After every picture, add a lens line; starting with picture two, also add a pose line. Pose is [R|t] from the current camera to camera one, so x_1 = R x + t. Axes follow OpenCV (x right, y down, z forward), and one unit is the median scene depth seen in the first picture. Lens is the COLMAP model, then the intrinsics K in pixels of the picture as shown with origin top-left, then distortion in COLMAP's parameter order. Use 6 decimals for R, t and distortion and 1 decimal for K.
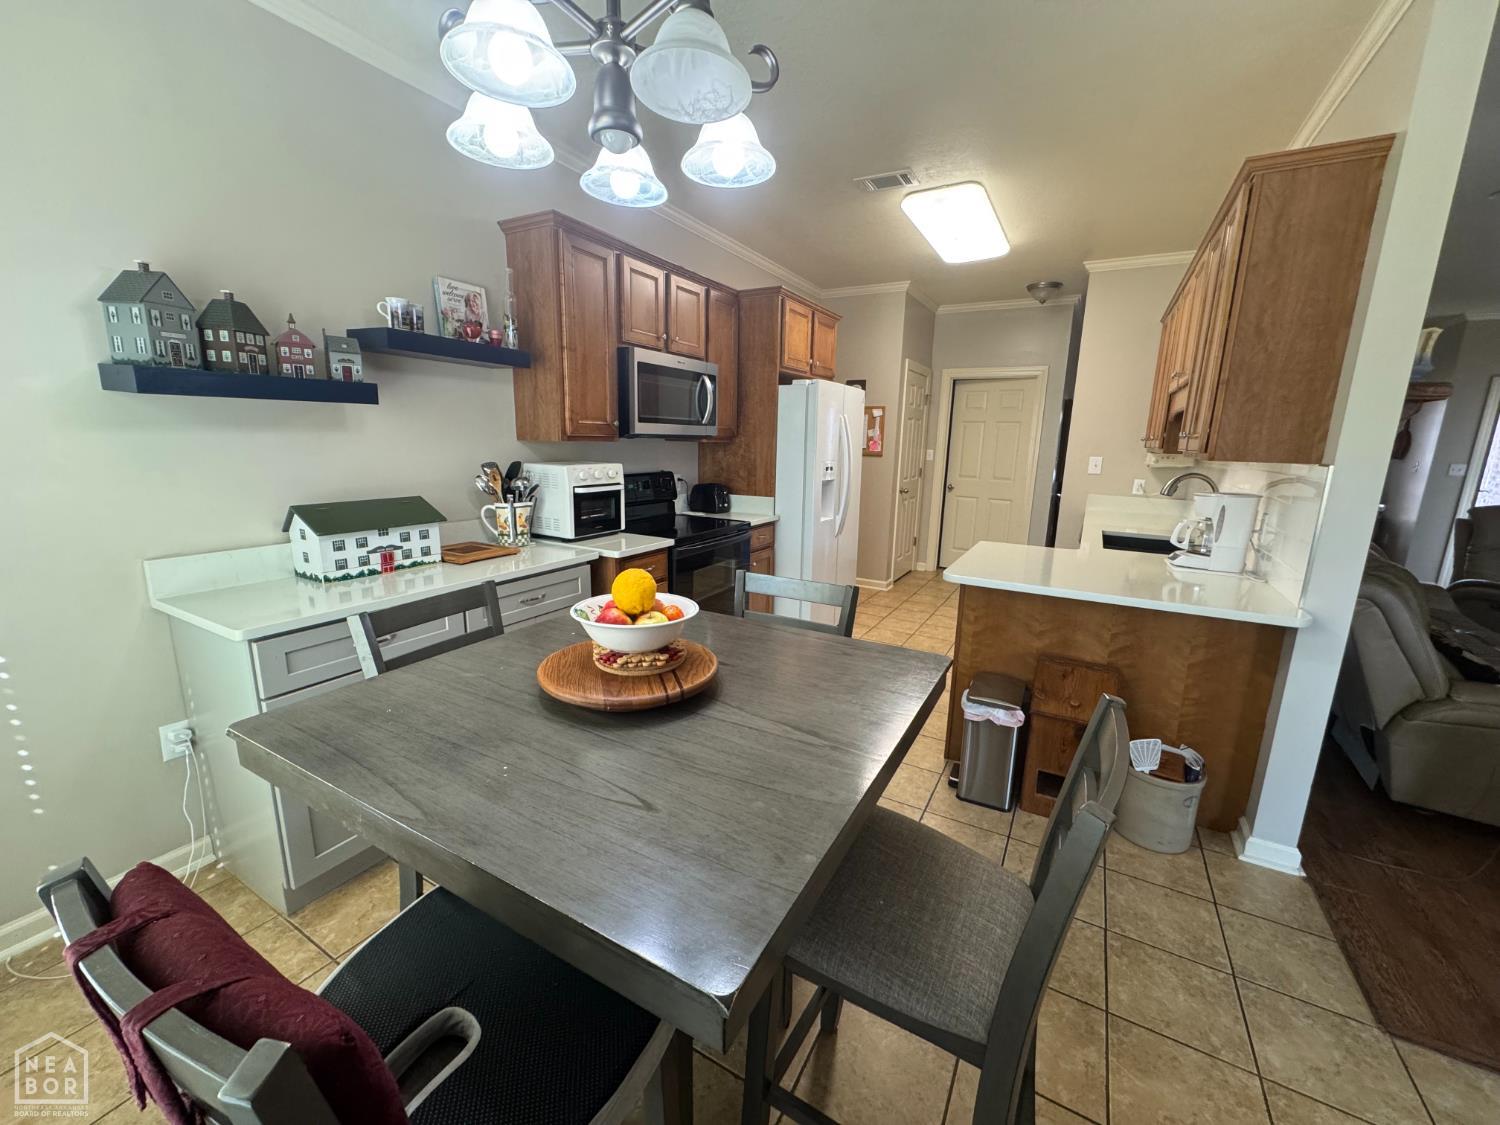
lens RADIAL K [[601.3, 0, 749.5], [0, 601.3, 561.4], [0, 0, 1]] dist [-0.000471, -0.000037]
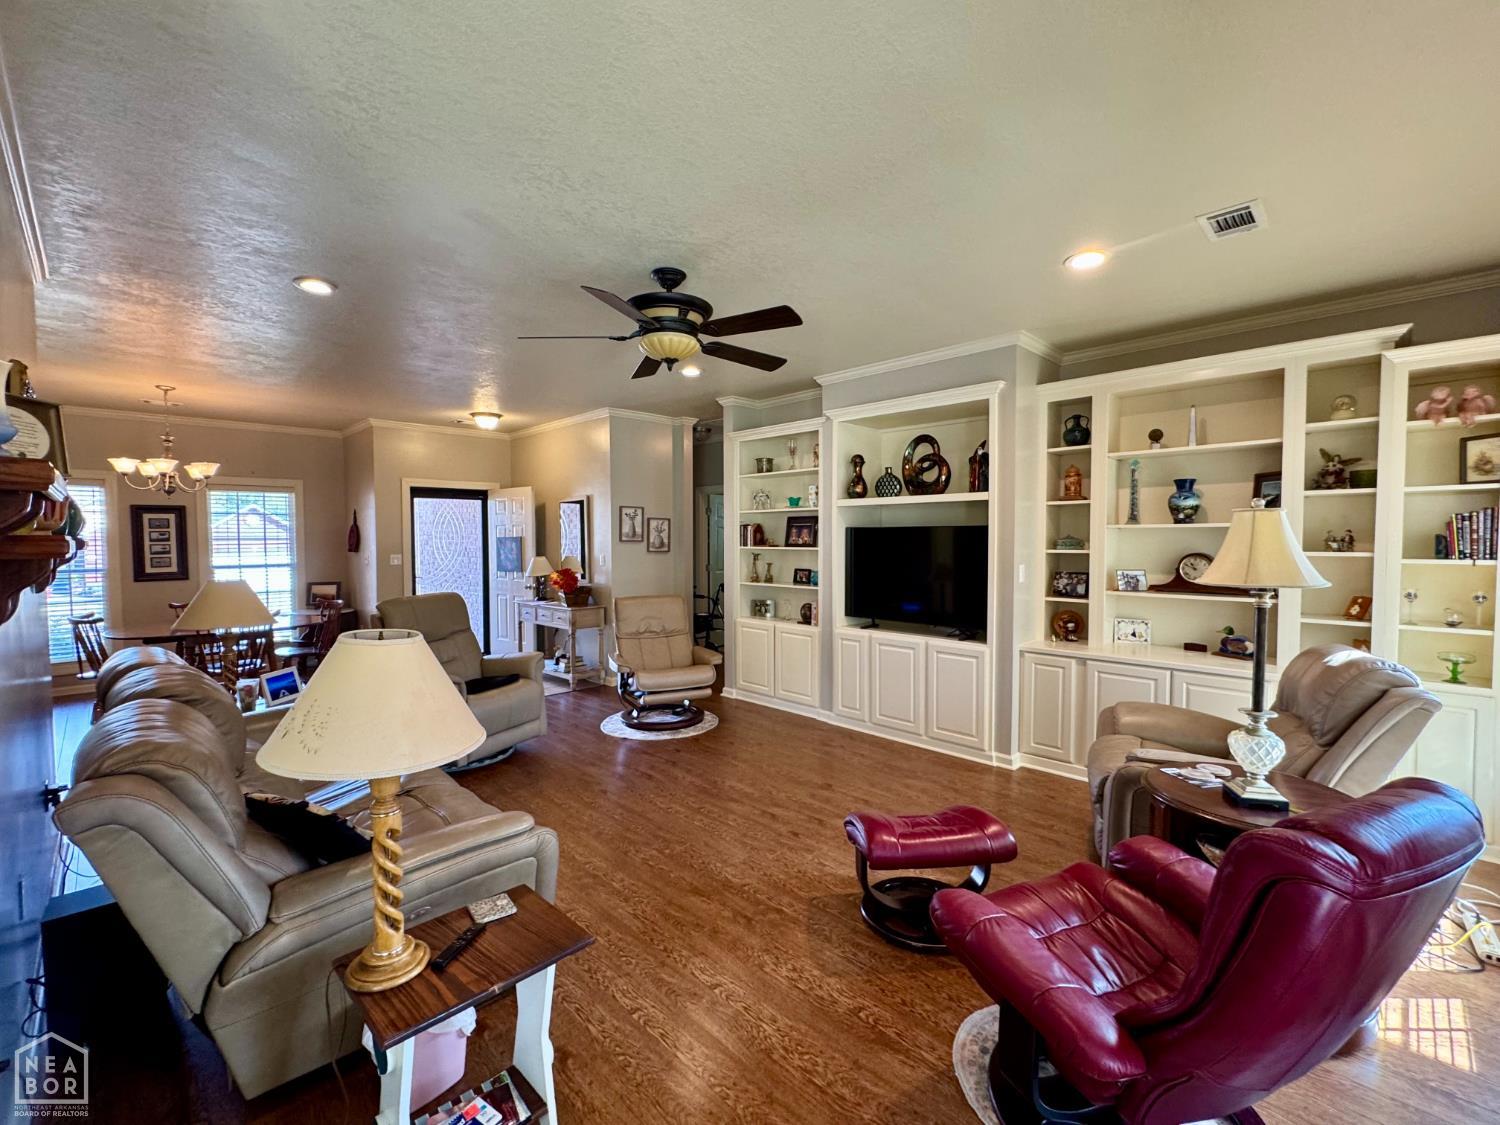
lens RADIAL K [[656.2, 0, 747.5], [0, 656.2, 562.6], [0, 0, 1]] dist [-0.009968, 0.000063]
pose [[0.276621, -0.058996, 0.959166, 0.620888], [0.203911, 0.978988, 0.001408, -0.061907], [-0.939096, 0.195195, 0.282839, 0.199156]]
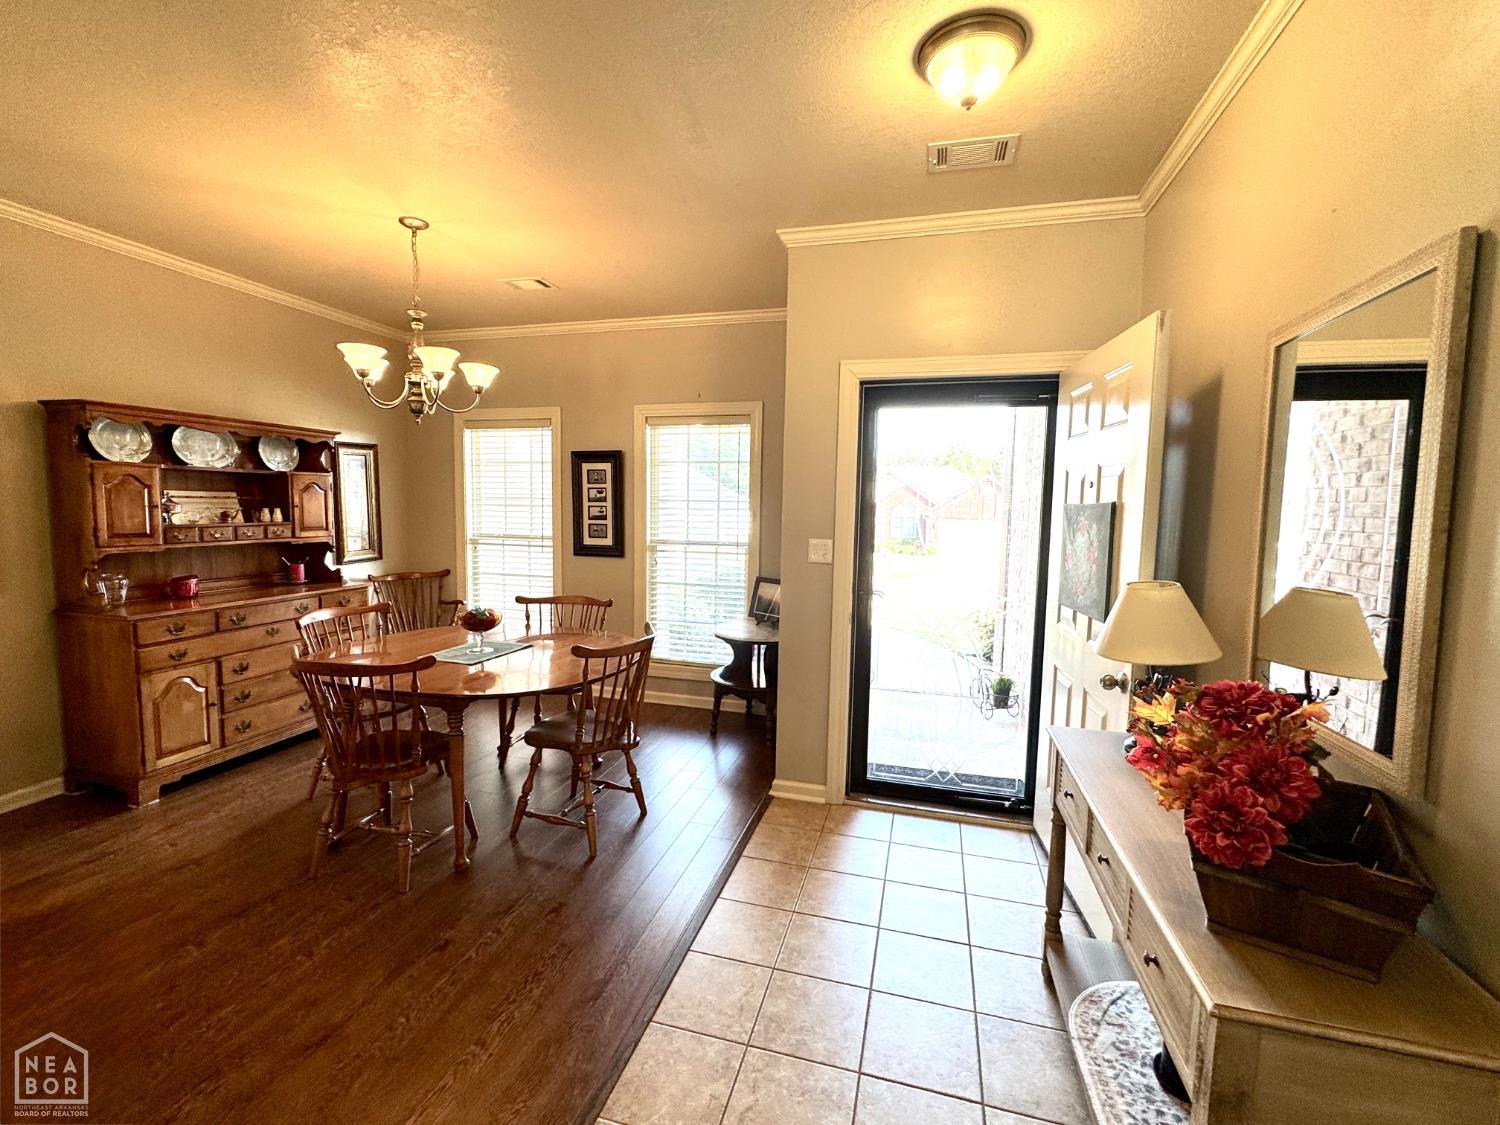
lens RADIAL K [[656.2, 0, 747.5], [0, 656.2, 559.9], [0, 0, 1]] dist [-0.009968, 0.000063]
pose [[0.971077, -0.019794, 0.237944, 1.200716], [0.047183, 0.992815, -0.109968, -0.114587], [-0.234057, 0.118014, 0.965034, 0.526478]]
